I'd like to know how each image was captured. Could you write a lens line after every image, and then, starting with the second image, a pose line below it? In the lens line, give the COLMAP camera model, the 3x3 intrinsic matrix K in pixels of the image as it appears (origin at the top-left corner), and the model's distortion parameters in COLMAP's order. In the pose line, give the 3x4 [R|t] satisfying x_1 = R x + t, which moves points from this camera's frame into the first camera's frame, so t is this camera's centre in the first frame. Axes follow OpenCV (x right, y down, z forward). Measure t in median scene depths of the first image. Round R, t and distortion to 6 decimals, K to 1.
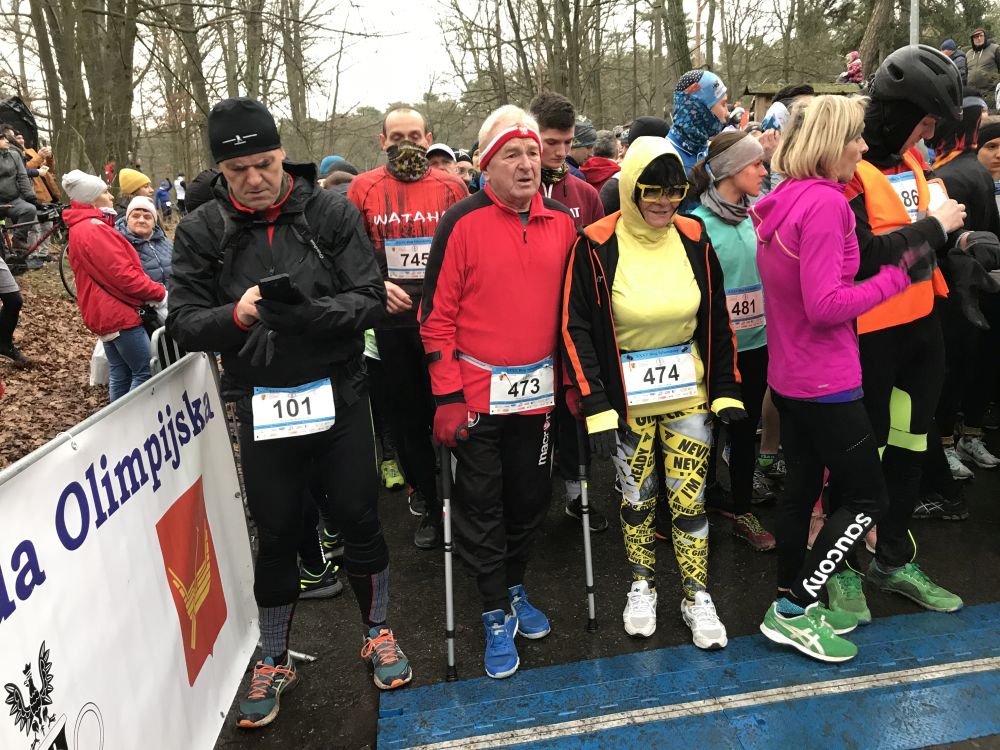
lens RADIAL K [[816.3, 0, 500.0], [0, 816.3, 375.0], [0, 0, 1]] dist [0.003396, -0.002688]
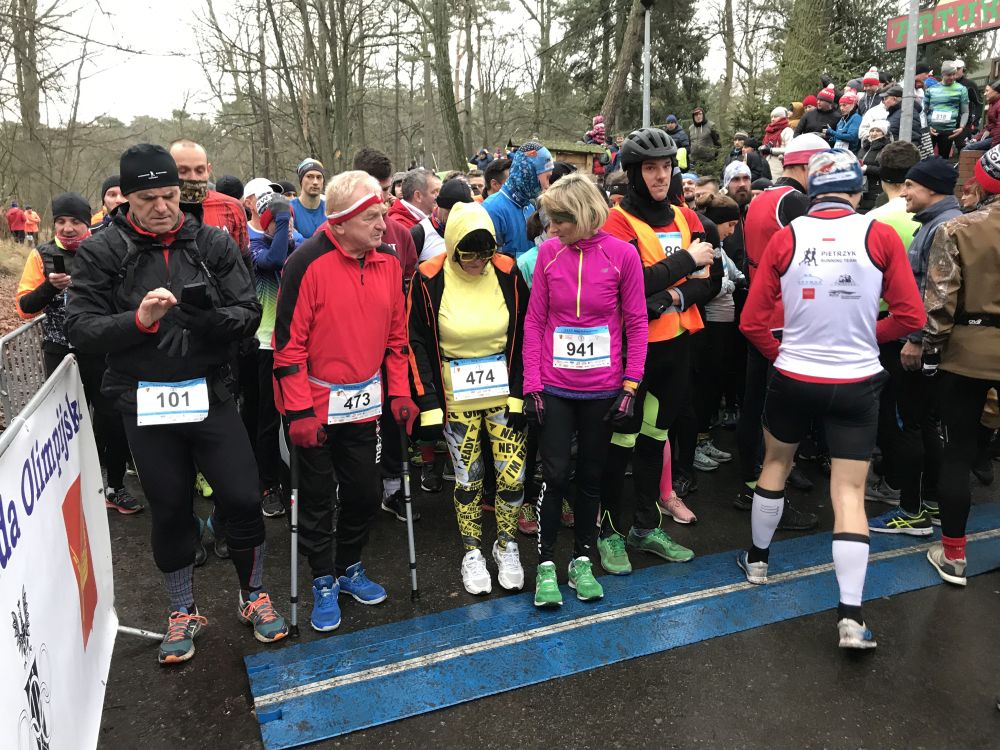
lens RADIAL K [[807.8, 0, 487.1], [0, 807.8, 393.8], [0, 0, 1]] dist [-0.005851, -0.003167]
pose [[0.961837, 0.004654, 0.273584, -0.144331], [-0.000727, 0.999895, -0.014455, 0.038407], [-0.273623, 0.013705, 0.961739, -0.216119]]
